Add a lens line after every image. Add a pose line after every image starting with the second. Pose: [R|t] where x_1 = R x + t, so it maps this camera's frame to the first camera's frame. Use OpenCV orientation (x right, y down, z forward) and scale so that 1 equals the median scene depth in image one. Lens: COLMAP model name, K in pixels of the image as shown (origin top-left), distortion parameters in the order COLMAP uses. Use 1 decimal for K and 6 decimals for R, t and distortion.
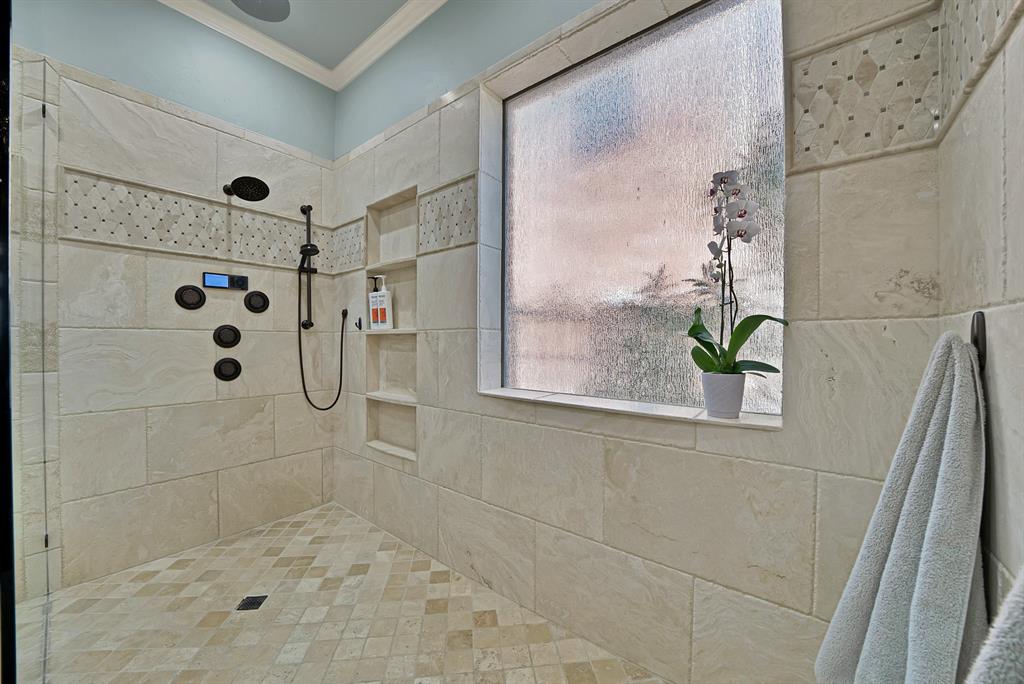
lens RADIAL K [[381.5, 0, 504.7], [0, 381.5, 337.2], [0, 0, 1]] dist [-0.027936, 0.000177]
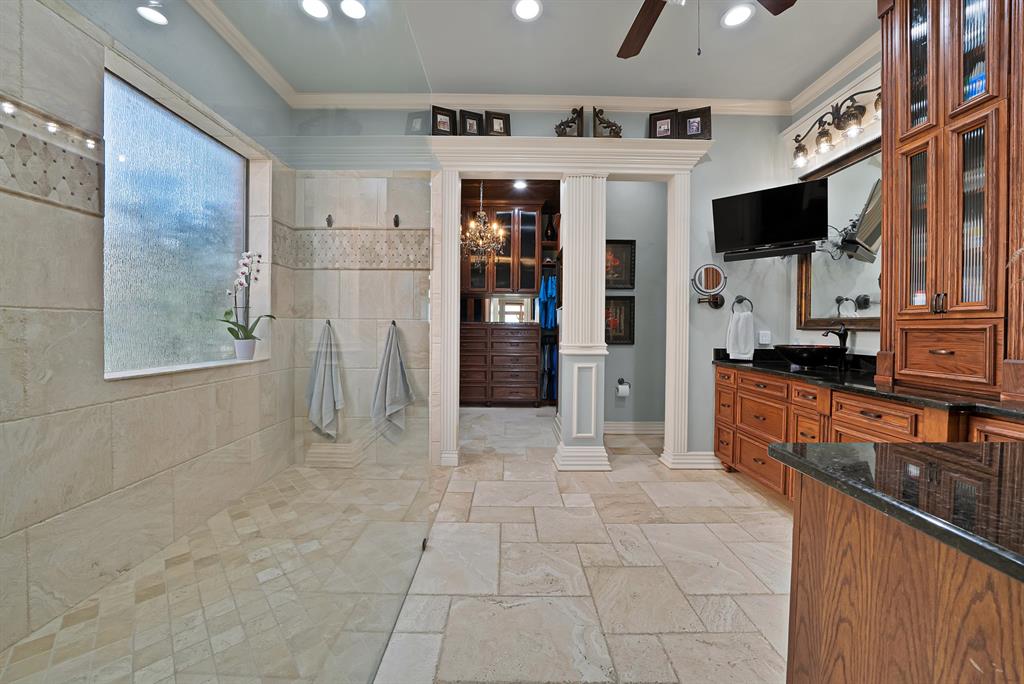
lens RADIAL K [[381.5, 0, 504.7], [0, 381.5, 337.2], [0, 0, 1]] dist [-0.027936, 0.000177]
pose [[-0.621403, -0.020277, 0.783229, -1.492401], [-0.008038, 0.999777, 0.019506, 0.017509], [-0.783450, 0.005825, -0.621427, 0.859194]]
